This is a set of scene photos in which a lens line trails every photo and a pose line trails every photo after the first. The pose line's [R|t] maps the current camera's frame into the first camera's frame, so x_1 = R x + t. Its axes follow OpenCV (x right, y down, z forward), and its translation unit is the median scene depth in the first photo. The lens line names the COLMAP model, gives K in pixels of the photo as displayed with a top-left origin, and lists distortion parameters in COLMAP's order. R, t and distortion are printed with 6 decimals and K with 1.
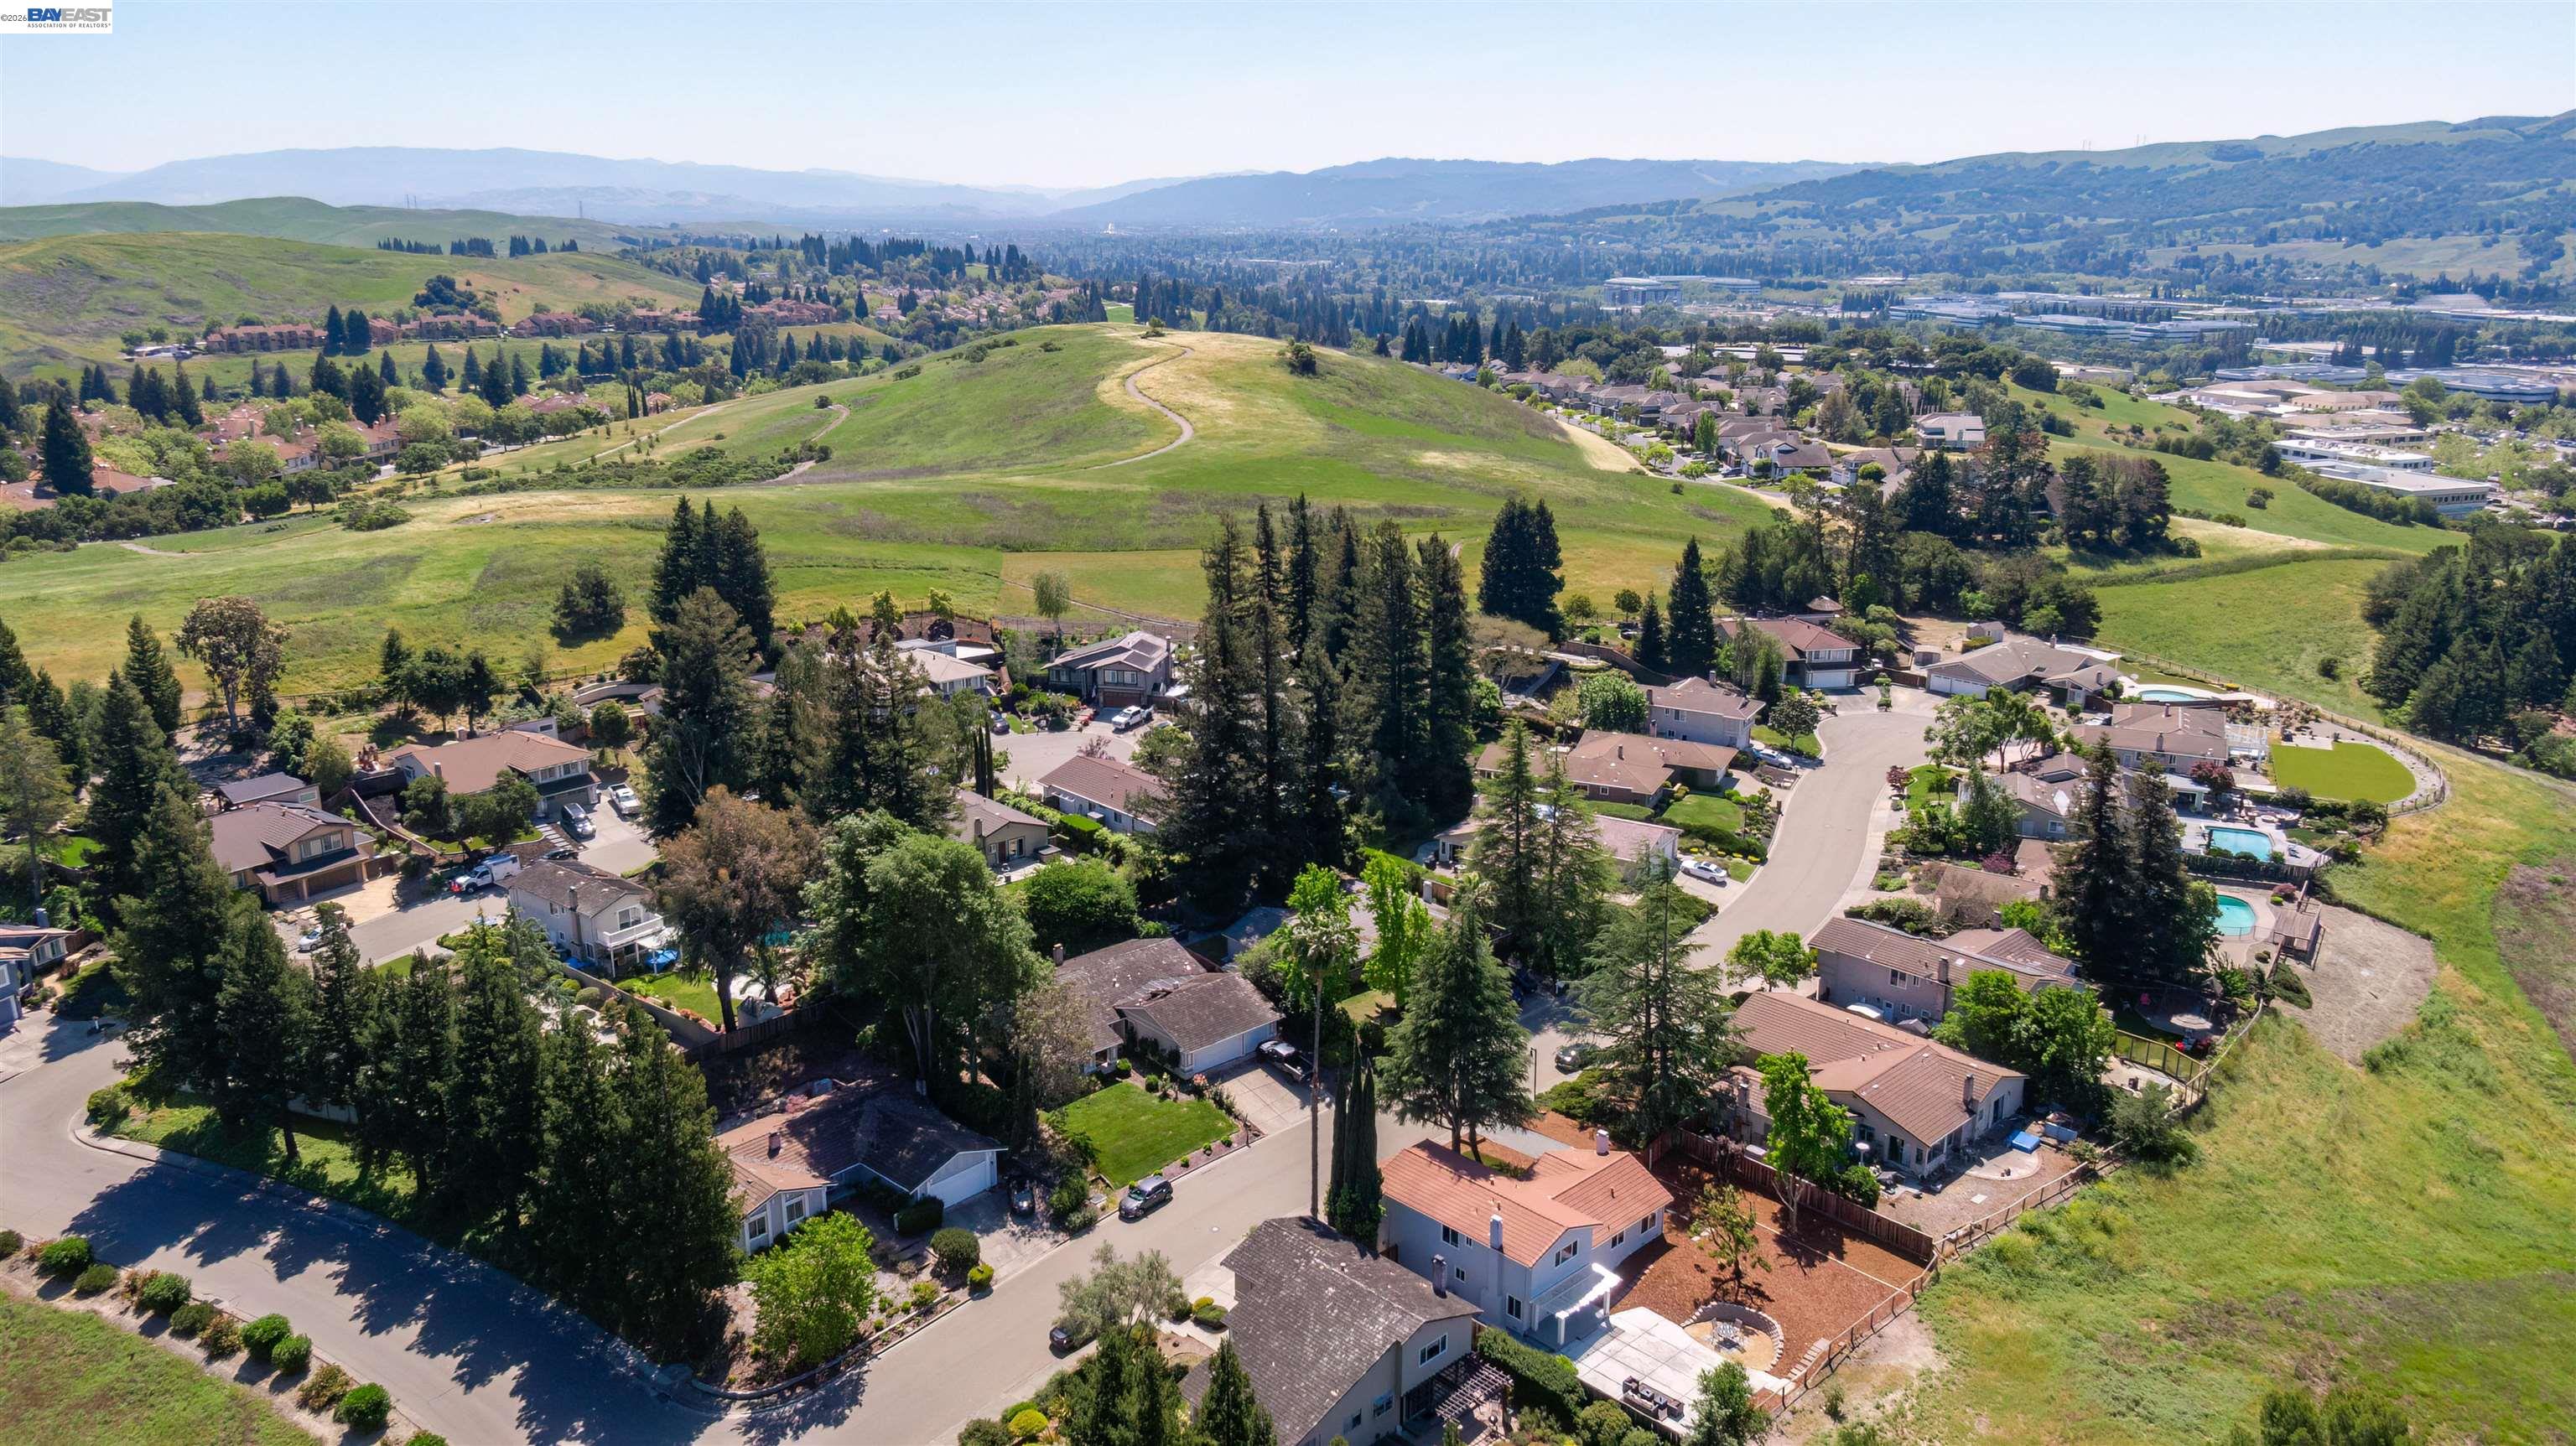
lens RADIAL K [[1841.8, 0, 1288.0], [0, 1841.8, 723.0], [0, 0, 1]] dist [0.005640, -0.018426]
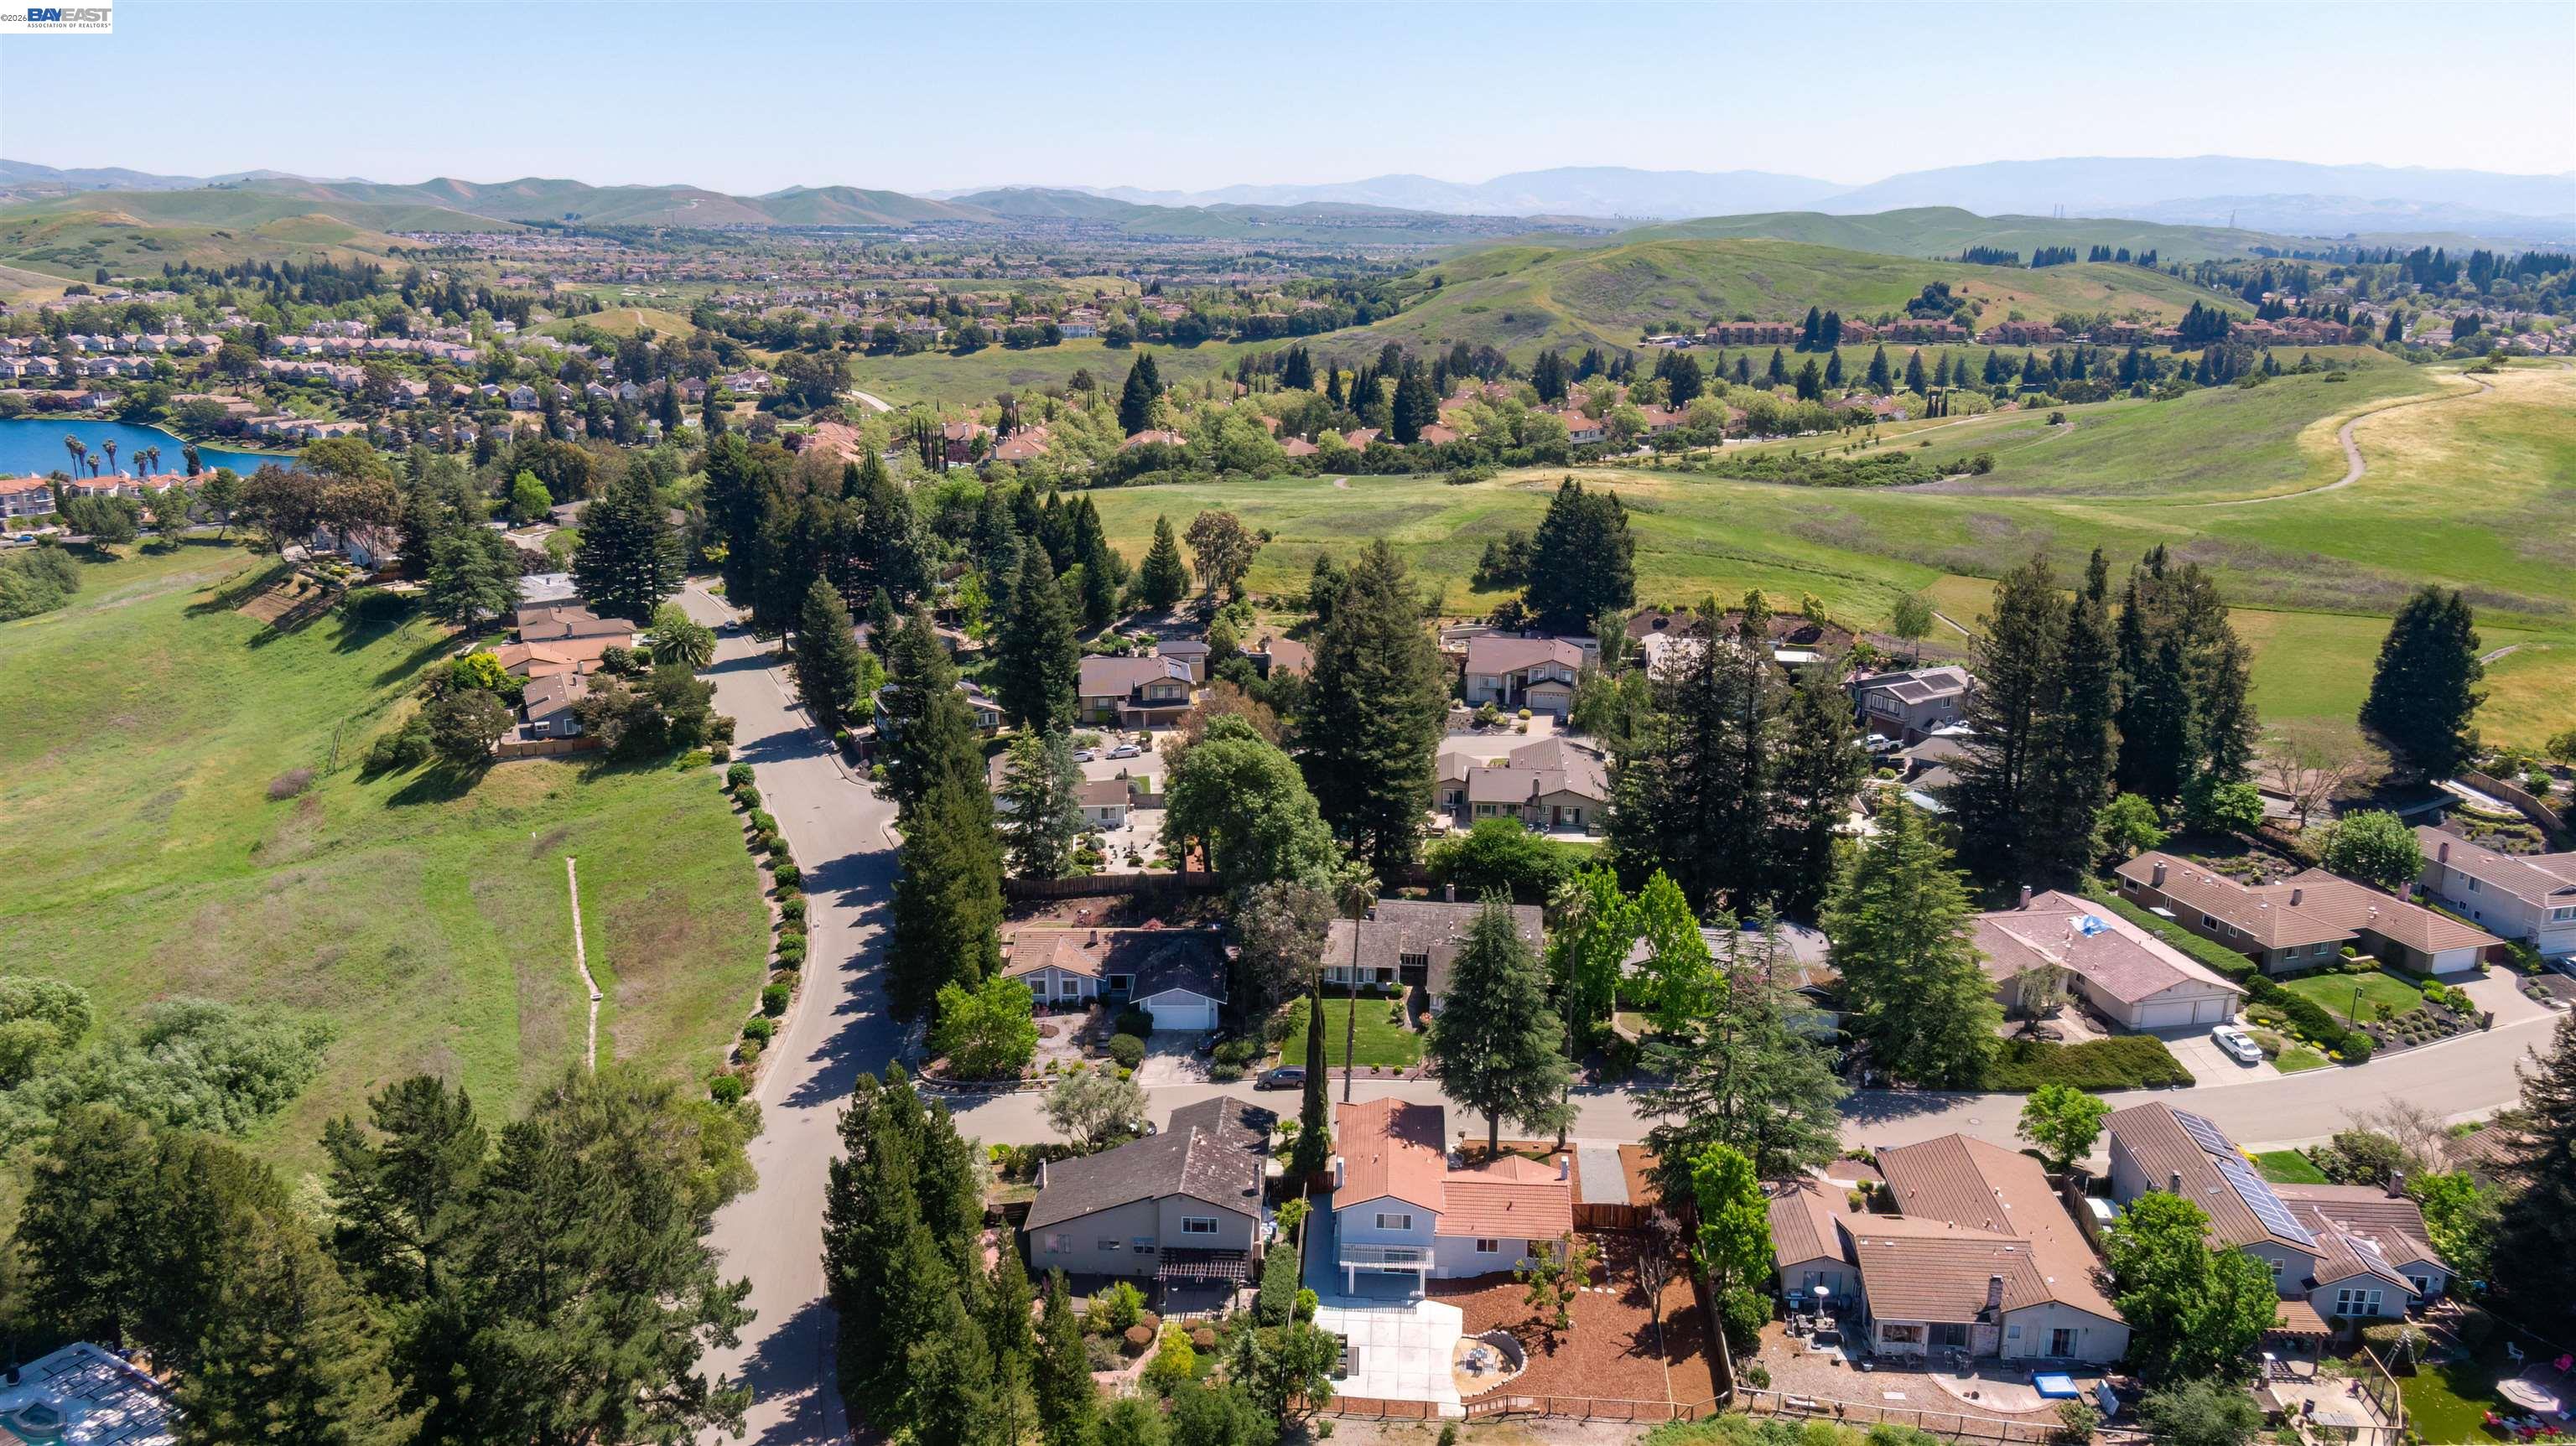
lens RADIAL K [[1824.8, 0, 1288.0], [0, 1824.8, 723.0], [0, 0, 1]] dist [0.014859, -0.023712]
pose [[0.669971, 0.196353, -0.715950, 0.109230], [-0.198413, 0.976667, 0.082186, -0.008617], [0.715382, 0.086992, 0.693297, 0.028666]]
